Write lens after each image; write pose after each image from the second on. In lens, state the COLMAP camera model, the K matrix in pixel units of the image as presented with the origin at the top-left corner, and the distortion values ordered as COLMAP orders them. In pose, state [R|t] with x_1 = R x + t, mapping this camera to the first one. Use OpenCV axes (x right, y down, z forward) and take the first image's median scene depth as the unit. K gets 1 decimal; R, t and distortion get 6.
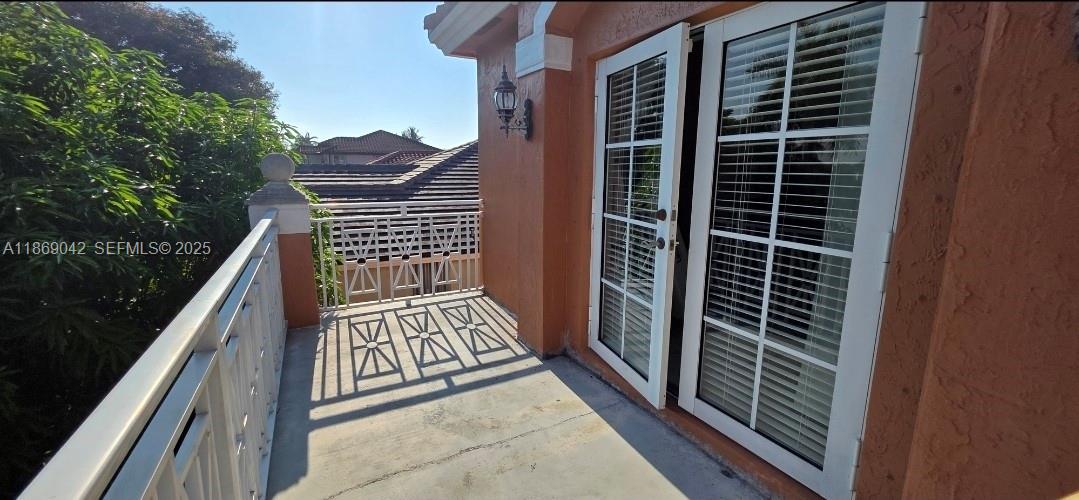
lens RADIAL K [[446.8, 0, 528.9], [0, 446.8, 244.4], [0, 0, 1]] dist [0.008166, -0.000593]
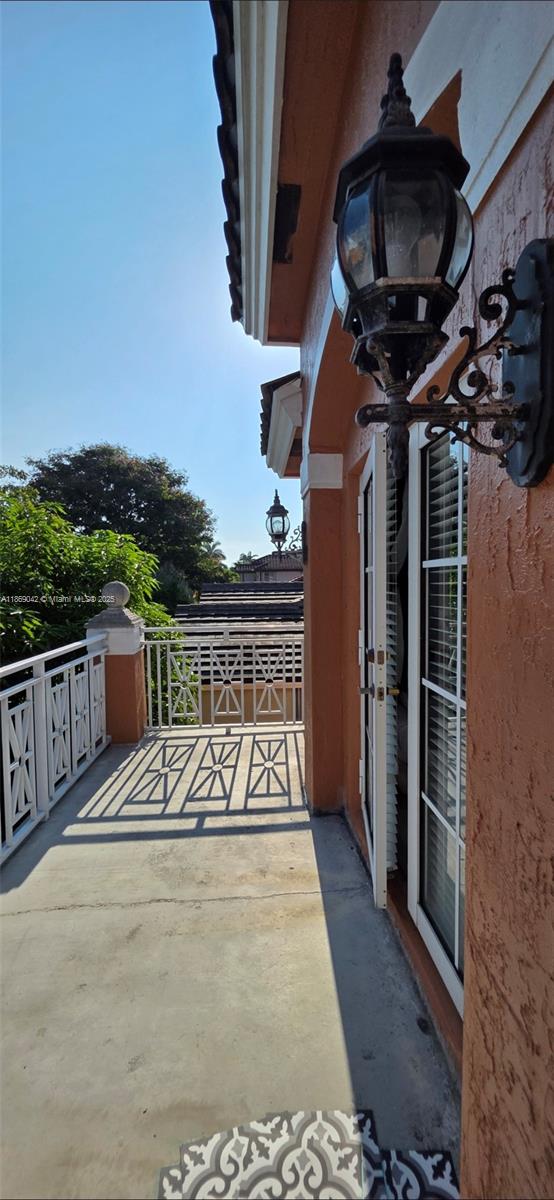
lens RADIAL K [[496.9, 0, 273.7], [0, 496.9, 596.2], [0, 0, 1]] dist [0.008166, -0.000593]
pose [[0.903758, -0.011229, -0.427897, 0.335523], [-0.046760, 0.991083, -0.124770, -0.031823], [0.425483, 0.132770, 0.895174, 0.056377]]
